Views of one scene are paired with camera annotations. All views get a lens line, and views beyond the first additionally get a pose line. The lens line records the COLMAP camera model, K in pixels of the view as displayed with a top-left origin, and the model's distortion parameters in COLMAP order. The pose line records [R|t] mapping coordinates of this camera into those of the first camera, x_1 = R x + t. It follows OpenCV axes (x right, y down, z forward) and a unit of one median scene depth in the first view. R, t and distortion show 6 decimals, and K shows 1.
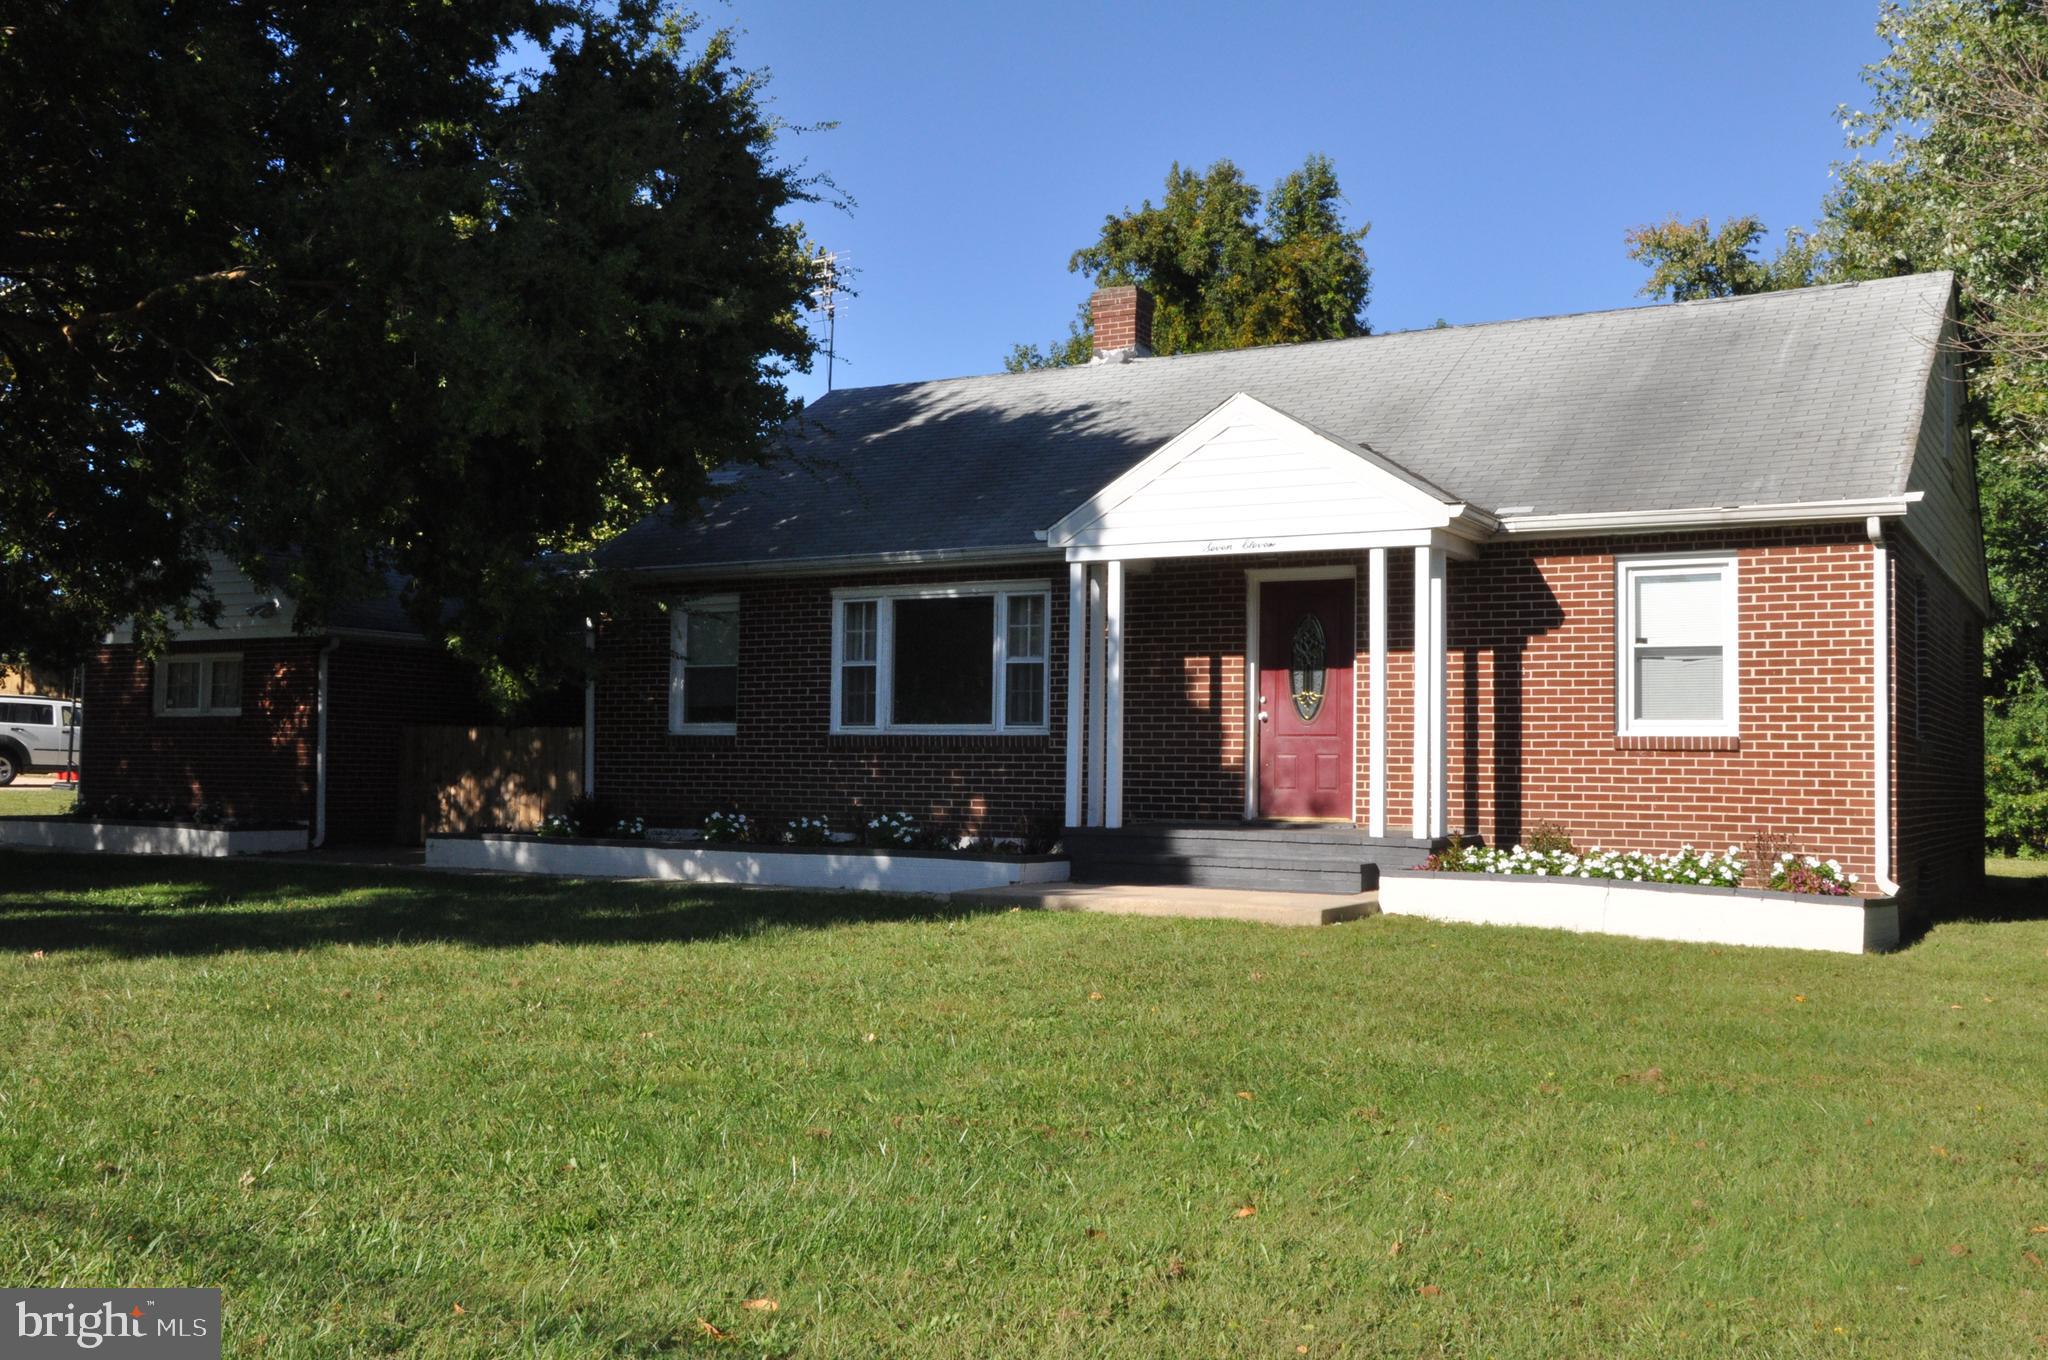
lens RADIAL K [[1987.7, 0, 1012.3], [0, 1987.7, 675.4], [0, 0, 1]] dist [-0.076314, 0.197156]
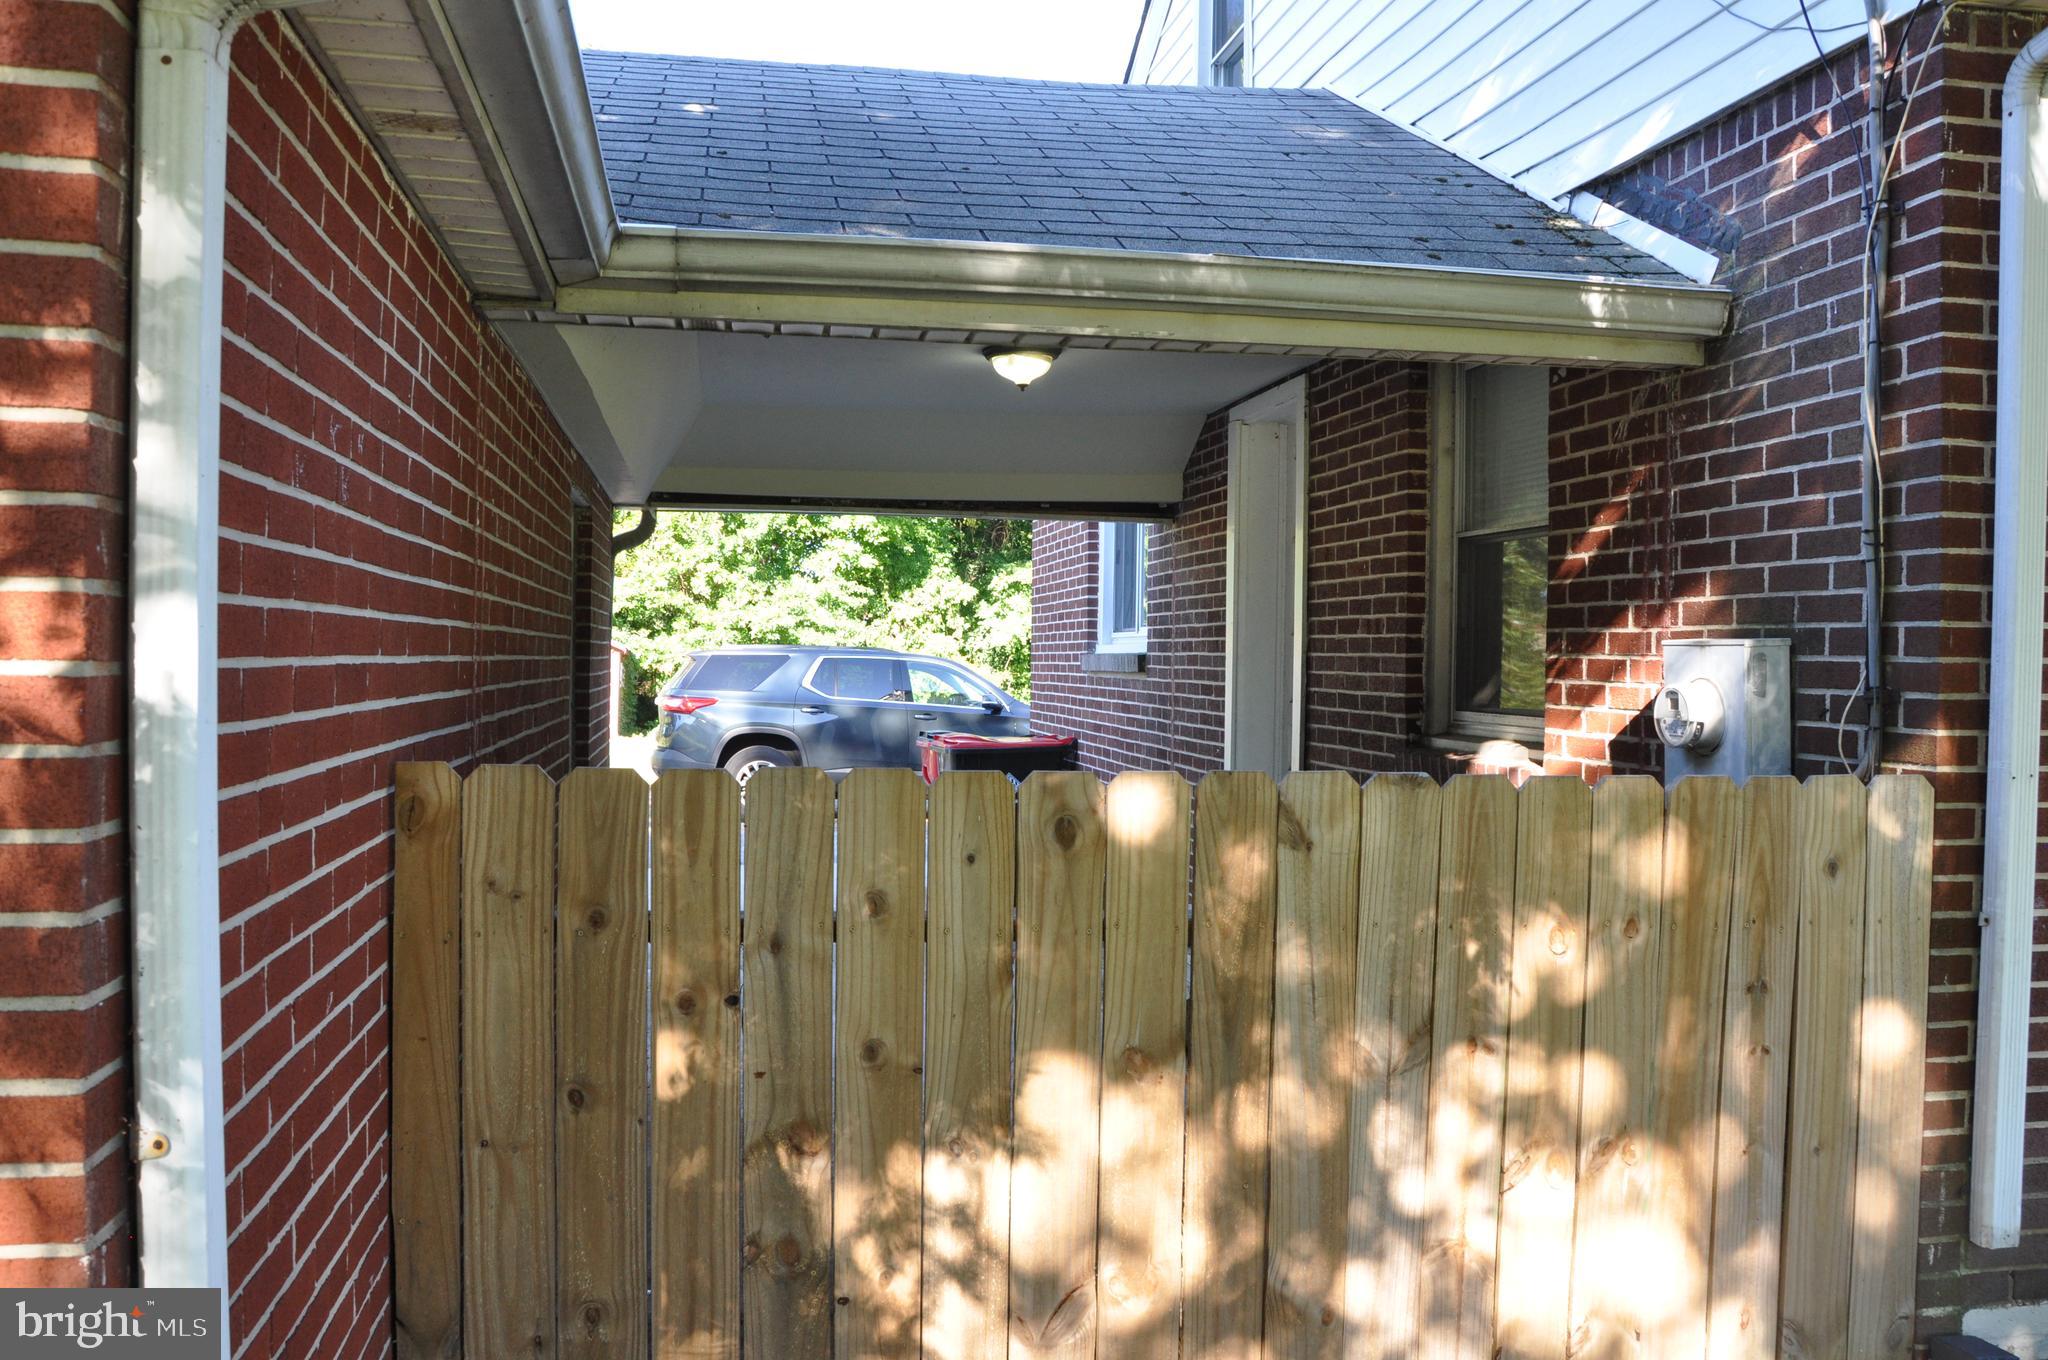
lens RADIAL K [[1600.6, 0, 1022.4], [0, 1600.6, 674.8], [0, 0, 1]] dist [-0.164158, 0.138736]
pose [[0.750565, -0.017244, 0.660571, -0.500429], [-0.031061, 0.997634, 0.061335, 0.016087], [-0.660066, -0.066554, 0.748253, 1.268727]]
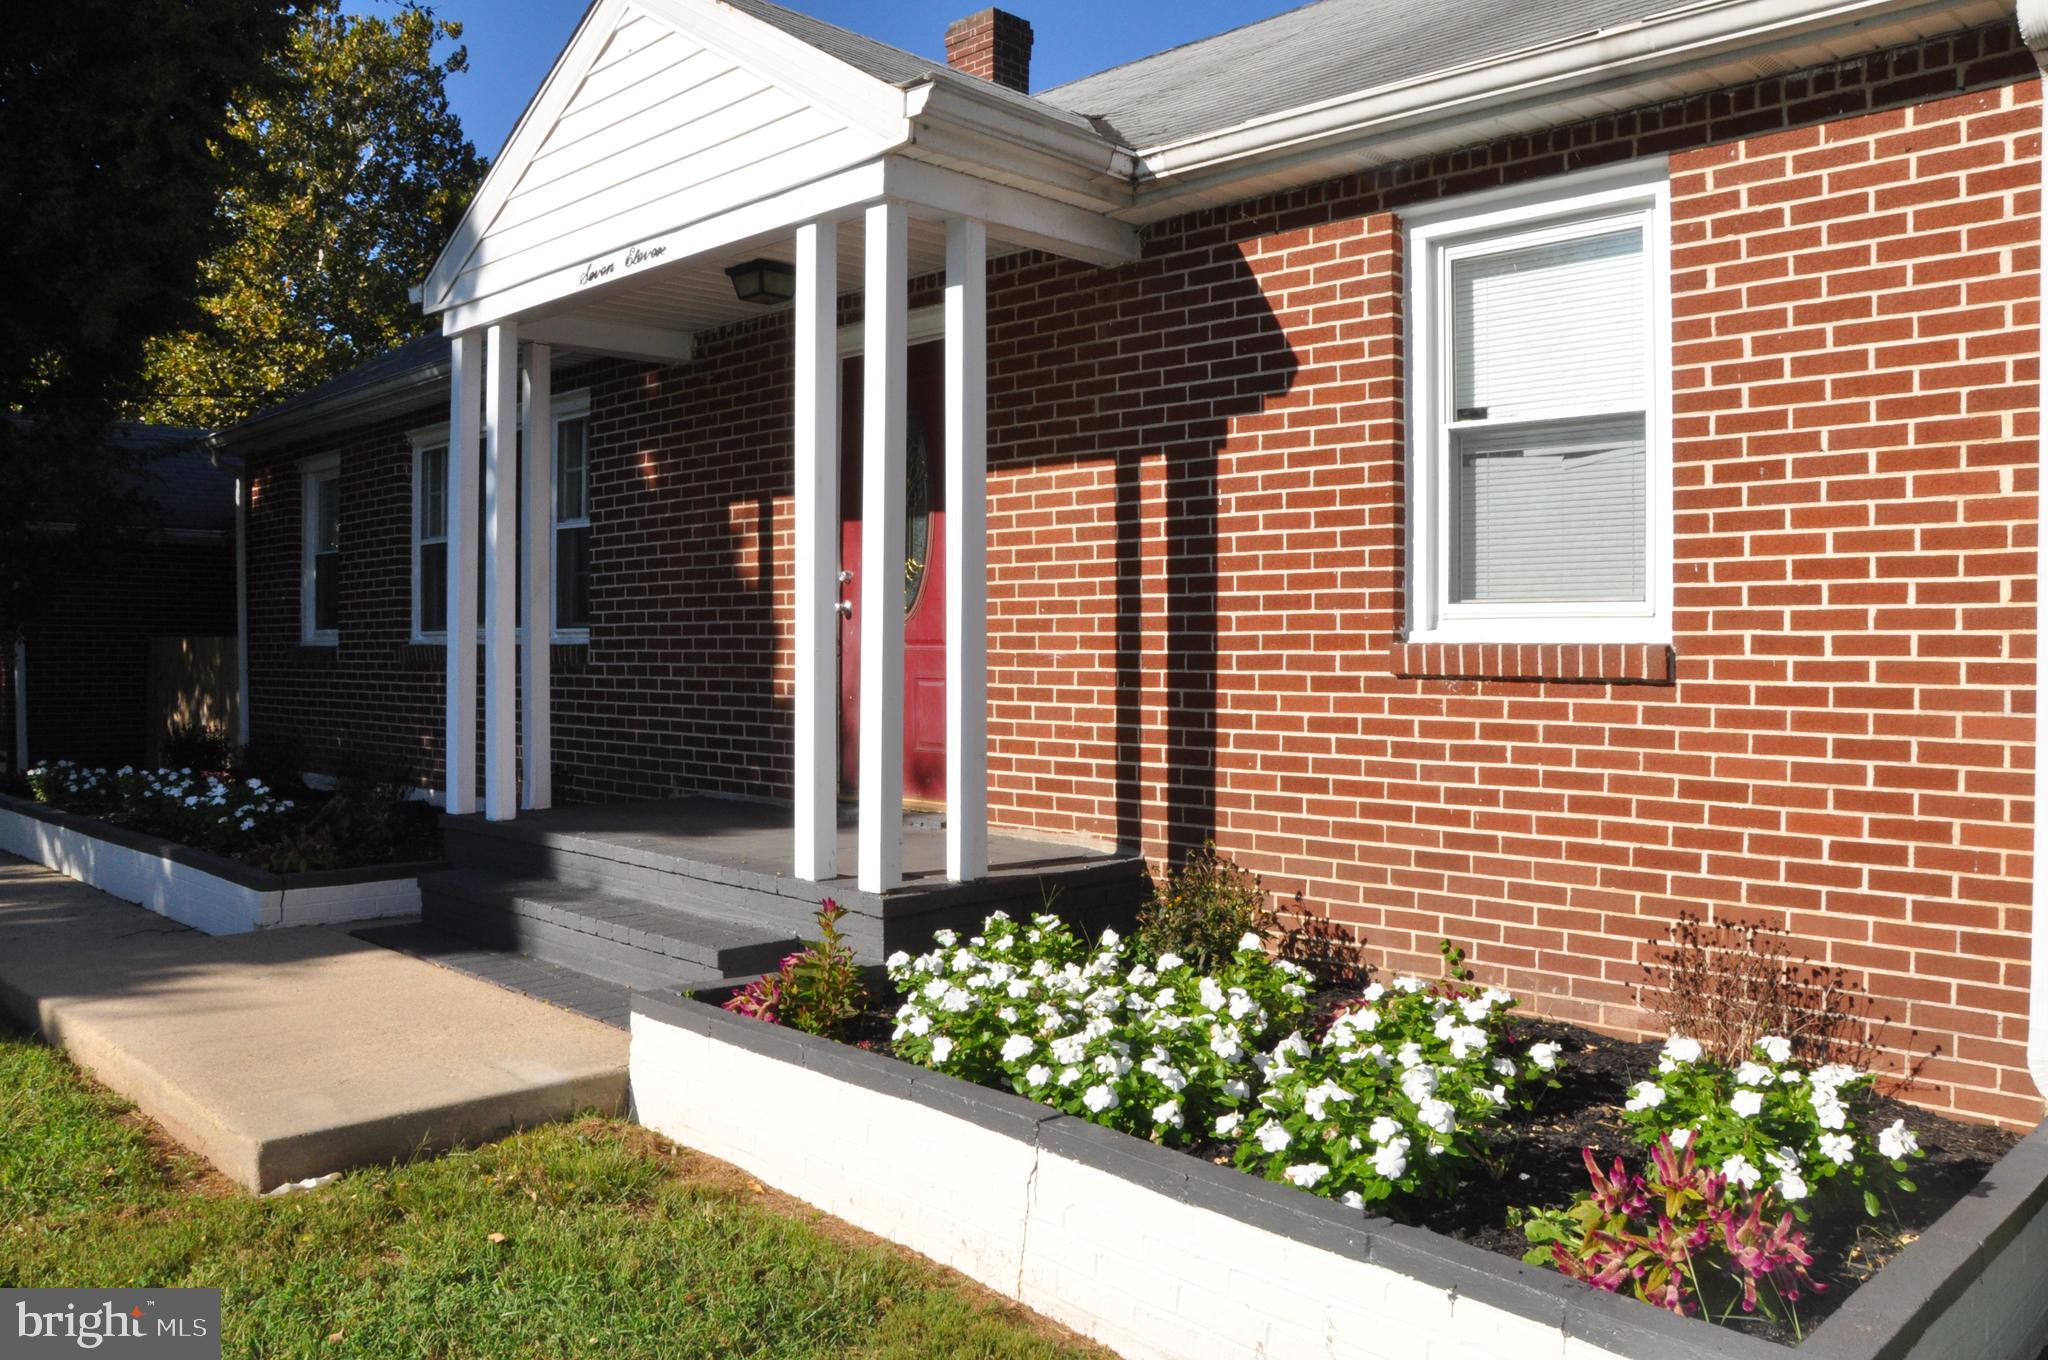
lens RADIAL K [[1596.6, 0, 1011.1], [0, 1596.6, 676.5], [0, 0, 1]] dist [-0.169925, 0.130151]
pose [[0.966642, -0.005377, -0.256076, 0.309841], [0.021599, 0.997930, 0.060580, 0.015640], [0.255221, -0.064090, 0.964756, 0.654429]]
